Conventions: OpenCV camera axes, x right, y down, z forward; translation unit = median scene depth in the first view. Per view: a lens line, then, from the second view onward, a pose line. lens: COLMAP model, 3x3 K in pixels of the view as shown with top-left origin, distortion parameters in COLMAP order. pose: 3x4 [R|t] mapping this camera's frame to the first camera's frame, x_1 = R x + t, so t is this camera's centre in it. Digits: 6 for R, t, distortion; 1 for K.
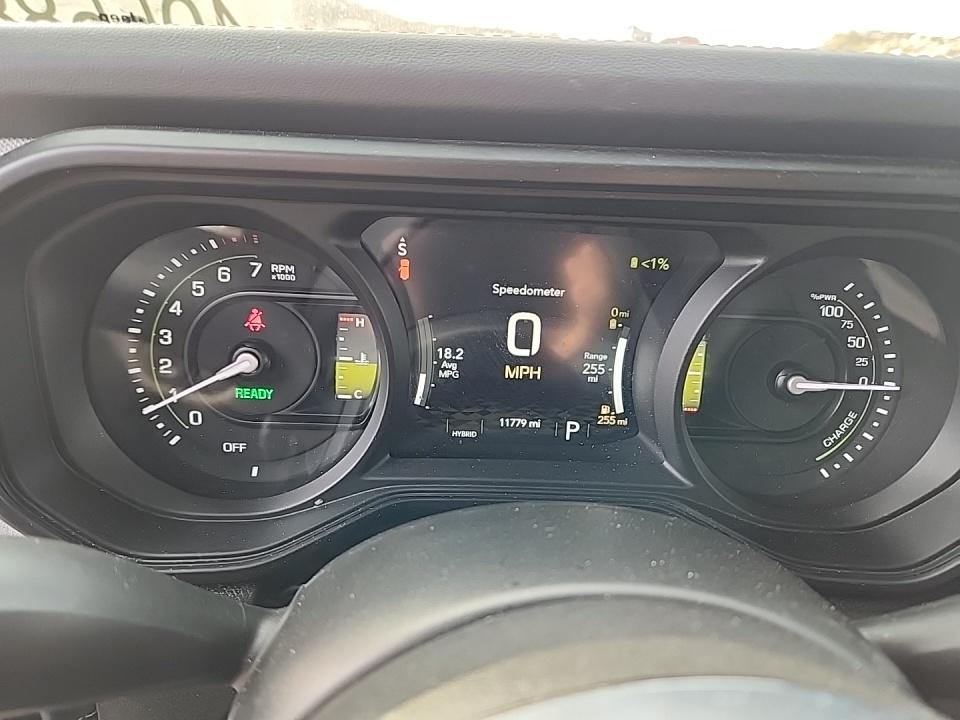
lens RADIAL K [[647.0, 0, 477.2], [0, 647.0, 339.9], [0, 0, 1]] dist [0.028624, -0.003294]
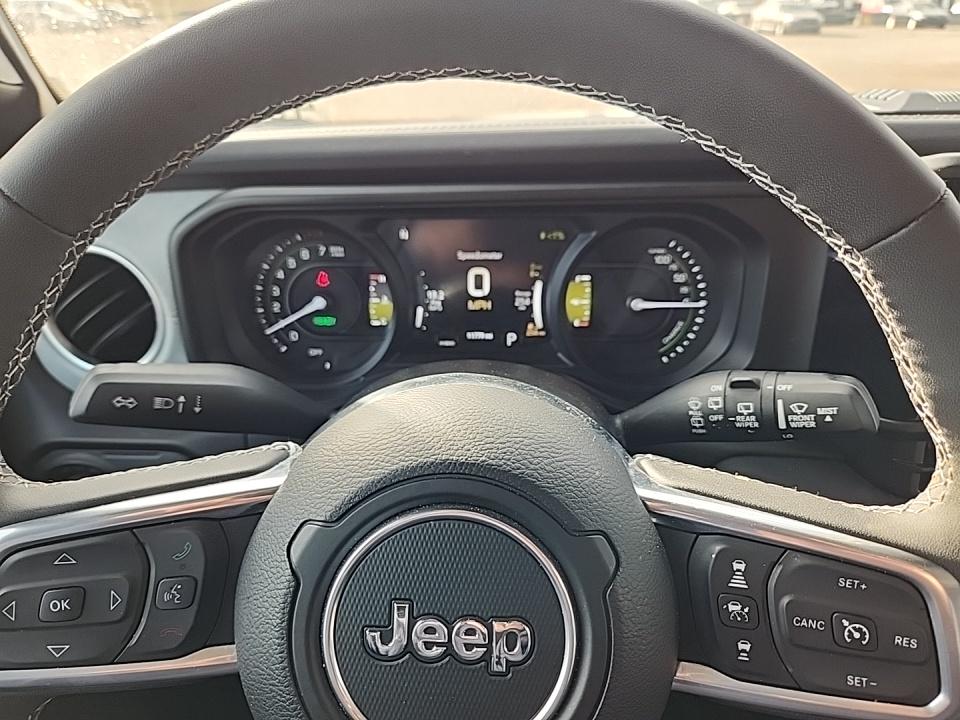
lens RADIAL K [[679.2, 0, 484.1], [0, 679.2, 348.2], [0, 0, 1]] dist [0.036053, 0.000098]
pose [[0.992469, -0.031630, -0.118343, 0.290652], [0.036671, 0.998500, 0.040657, 0.091703], [0.116880, -0.044691, 0.992140, -0.755927]]
